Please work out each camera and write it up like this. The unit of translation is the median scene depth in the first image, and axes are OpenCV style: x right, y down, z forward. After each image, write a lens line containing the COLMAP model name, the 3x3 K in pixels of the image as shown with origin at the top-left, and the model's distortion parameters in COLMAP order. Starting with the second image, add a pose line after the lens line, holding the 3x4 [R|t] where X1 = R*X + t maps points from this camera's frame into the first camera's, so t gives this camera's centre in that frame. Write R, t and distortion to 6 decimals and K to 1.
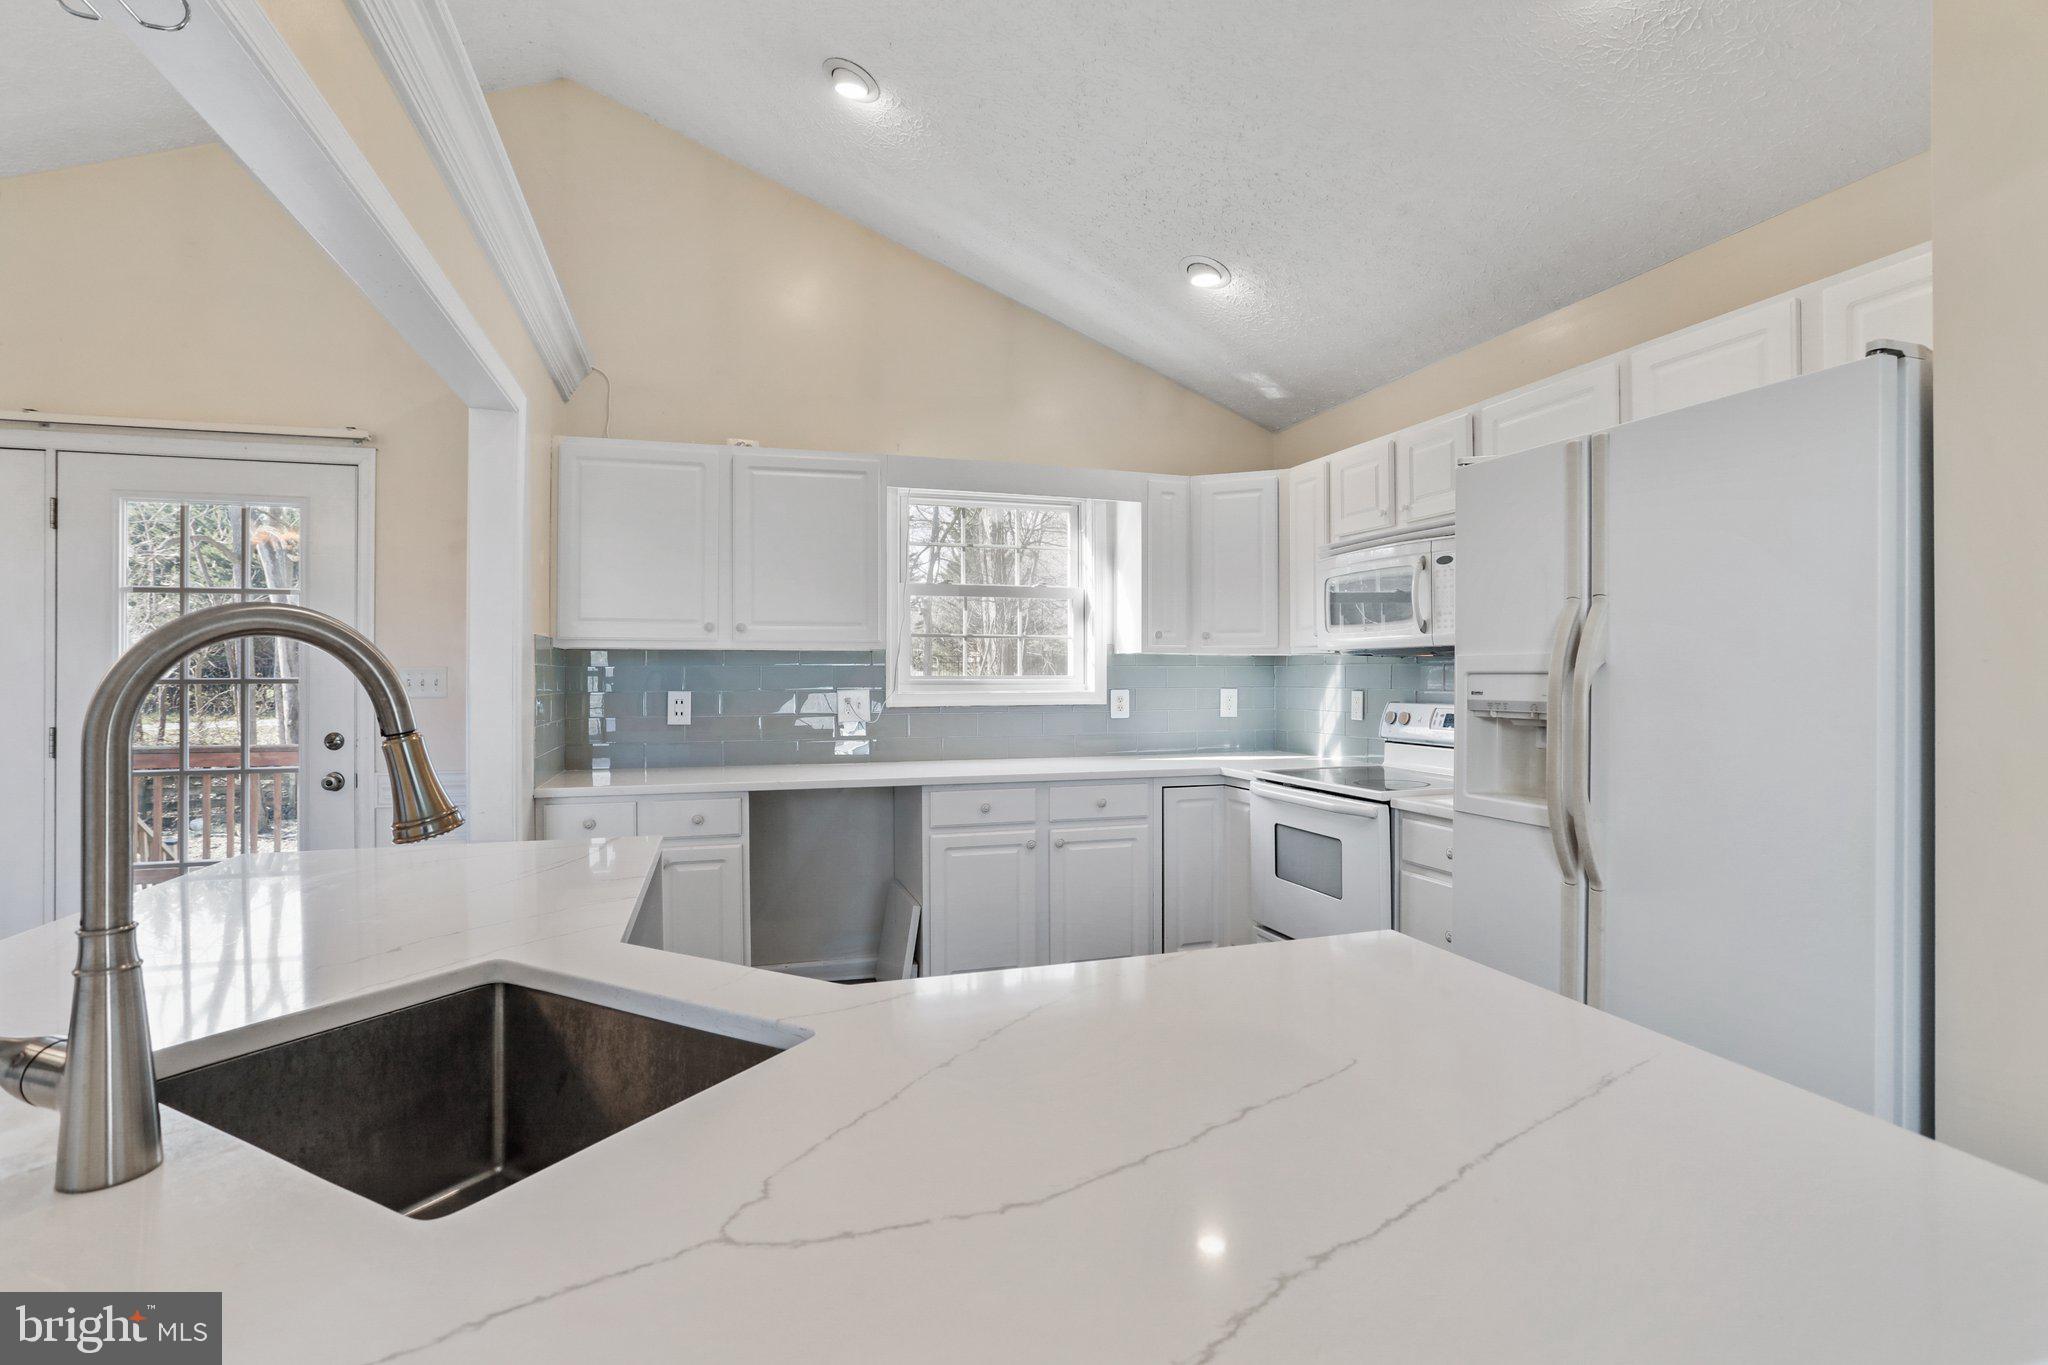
lens RADIAL K [[994.7, 0, 1024.2], [0, 994.7, 672.6], [0, 0, 1]] dist [-0.042444, 0.017570]
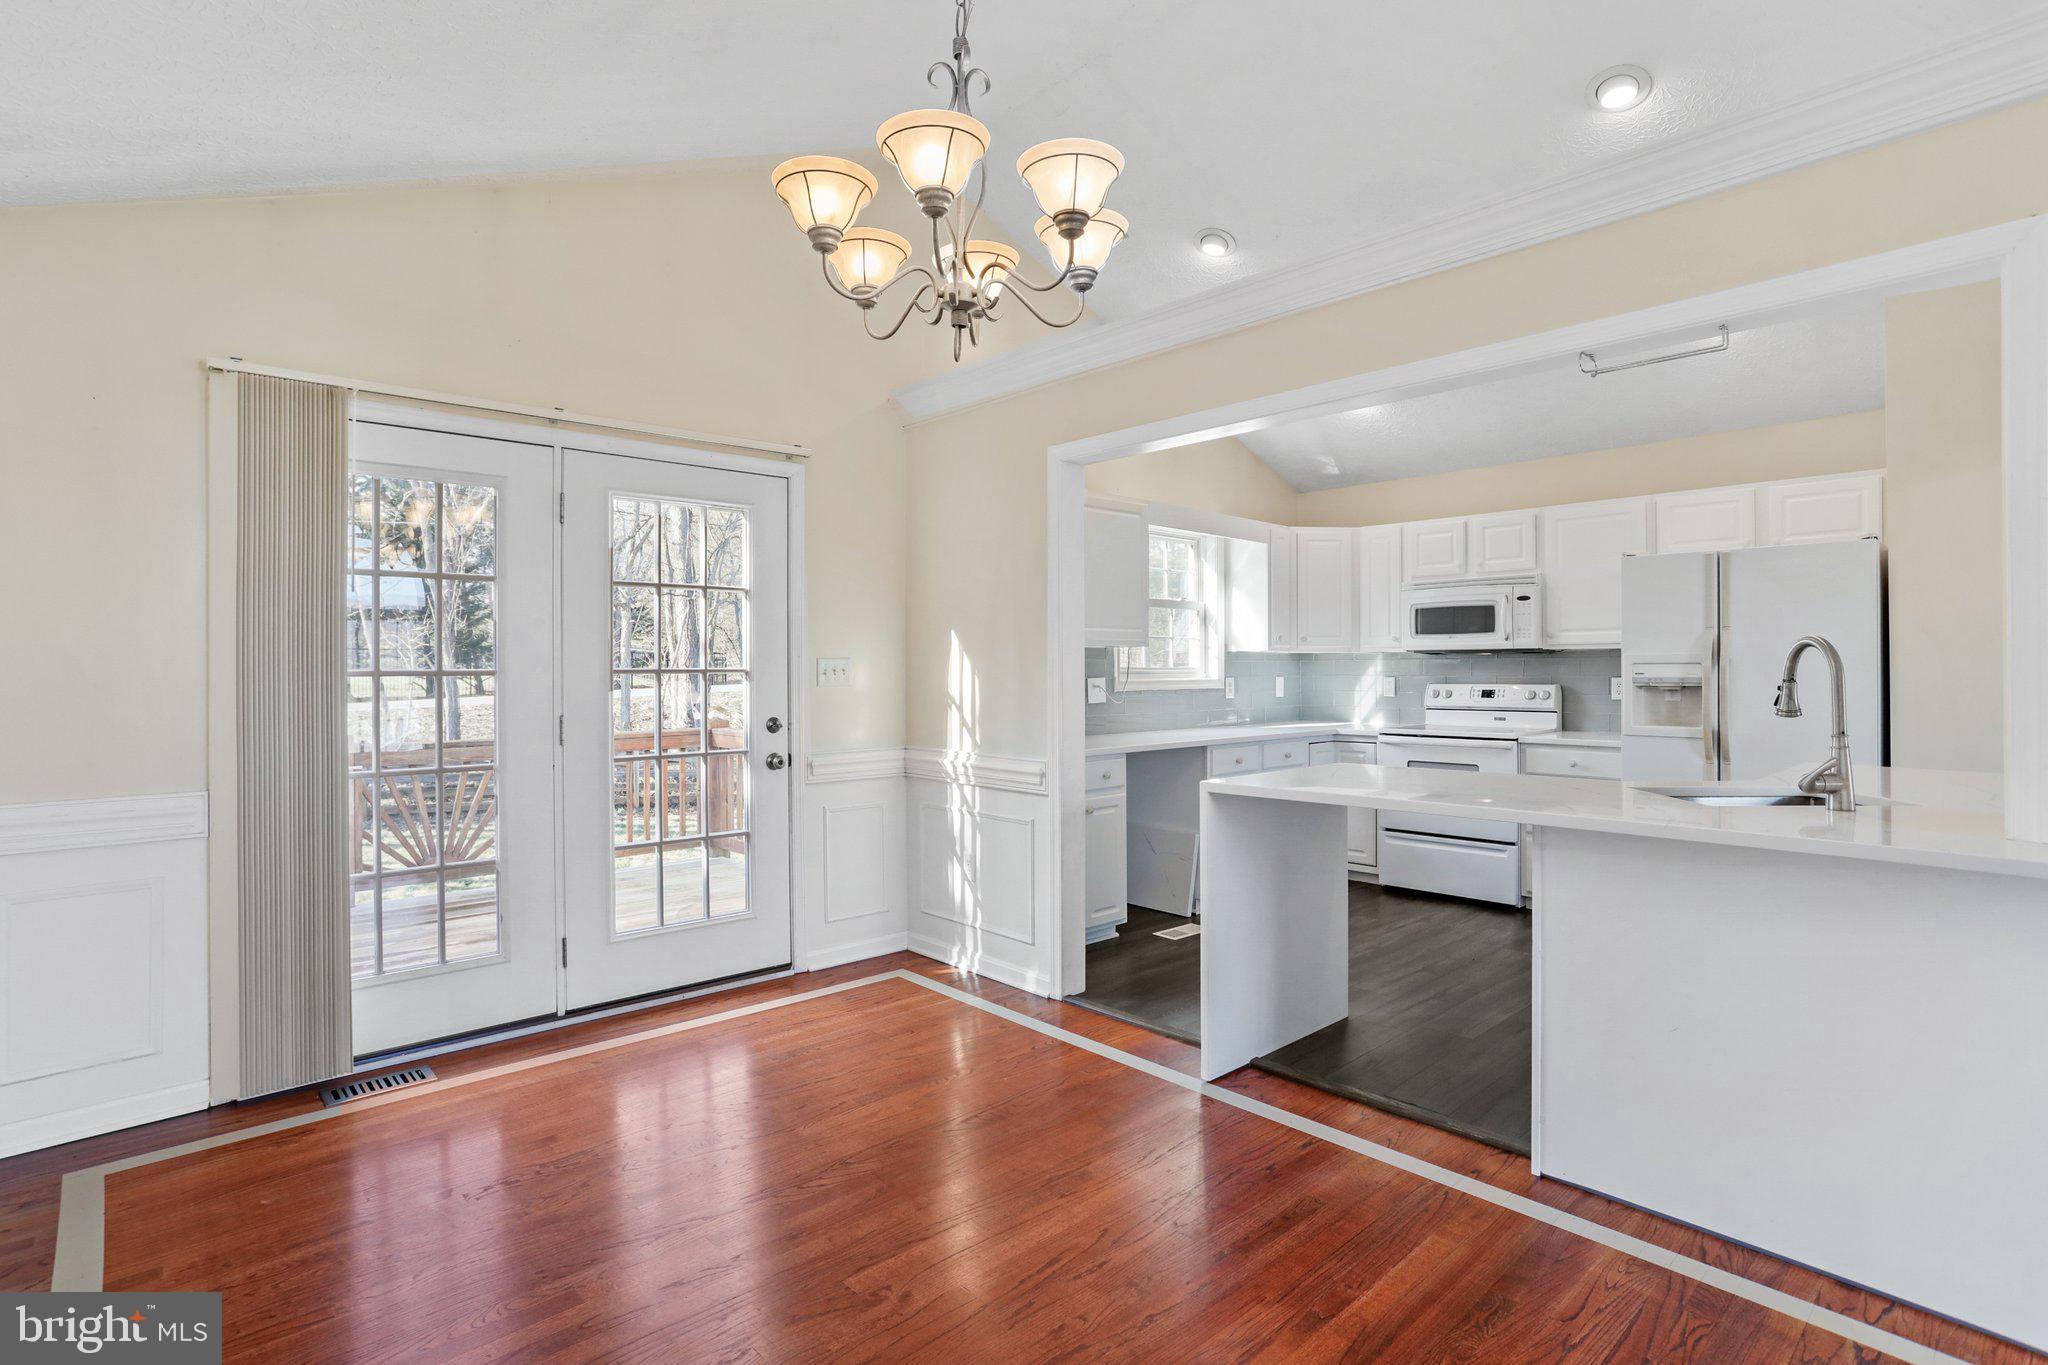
lens RADIAL K [[994.7, 0, 1027.5], [0, 994.7, 658.0], [0, 0, 1]] dist [-0.042444, 0.017570]
pose [[0.902467, 0.004098, 0.430740, -0.905223], [0.000474, 0.999945, -0.010506, 0.005750], [-0.430759, 0.009686, 0.902415, -0.138414]]
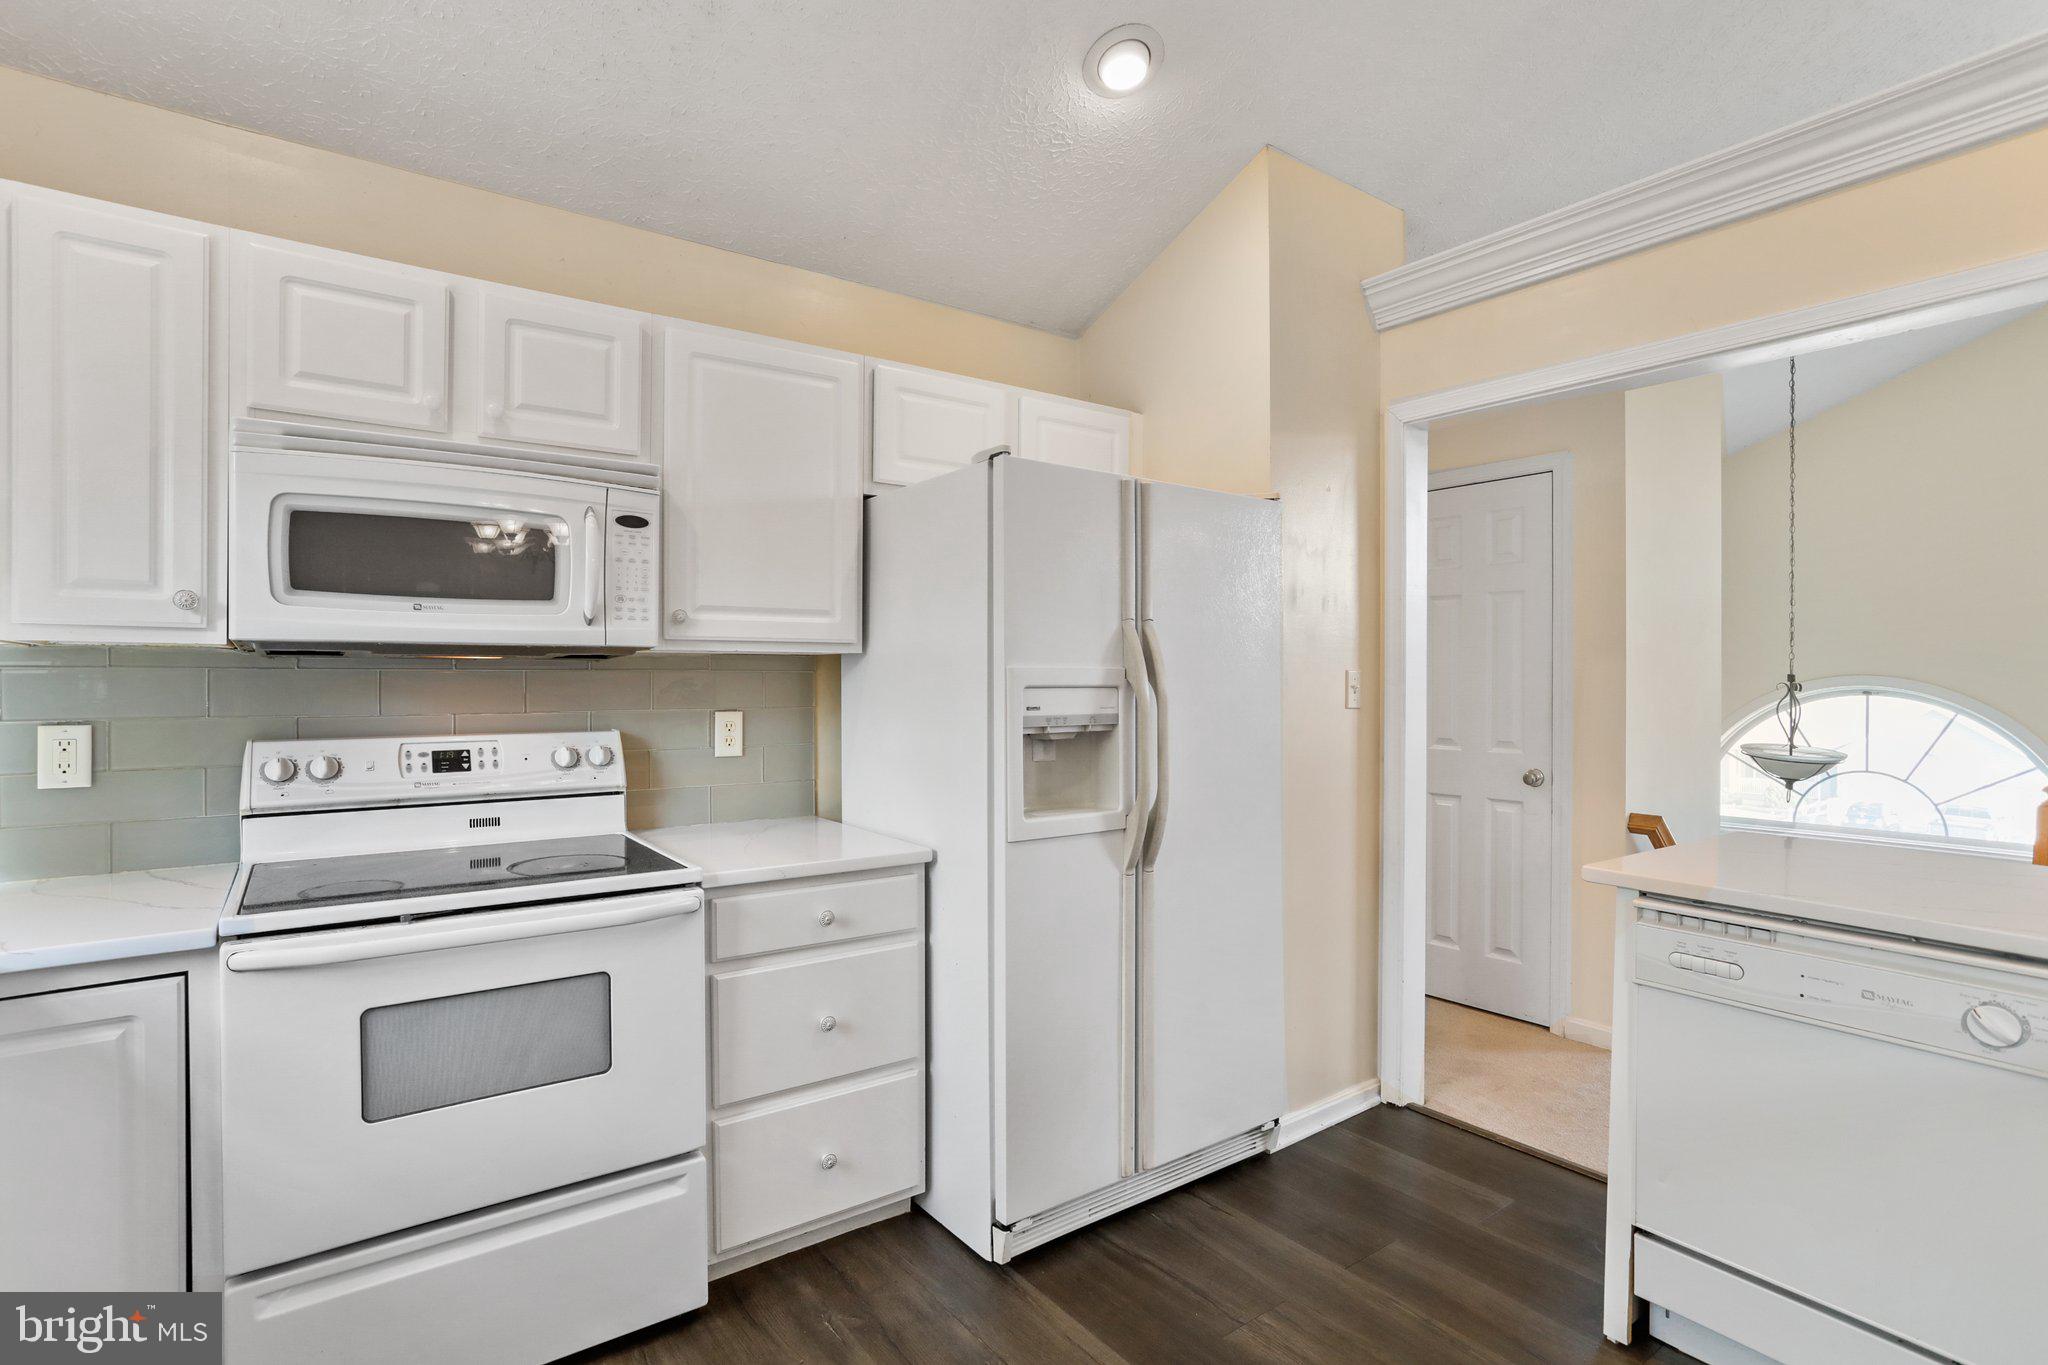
lens RADIAL K [[994.7, 0, 1014.2], [0, 994.7, 689.0], [0, 0, 1]] dist [-0.042444, 0.017570]
pose [[-0.305925, -0.009194, 0.952011, -0.261007], [-0.001867, 0.999957, 0.009057, -0.003838], [-0.952054, 0.000994, -0.305930, 0.802010]]
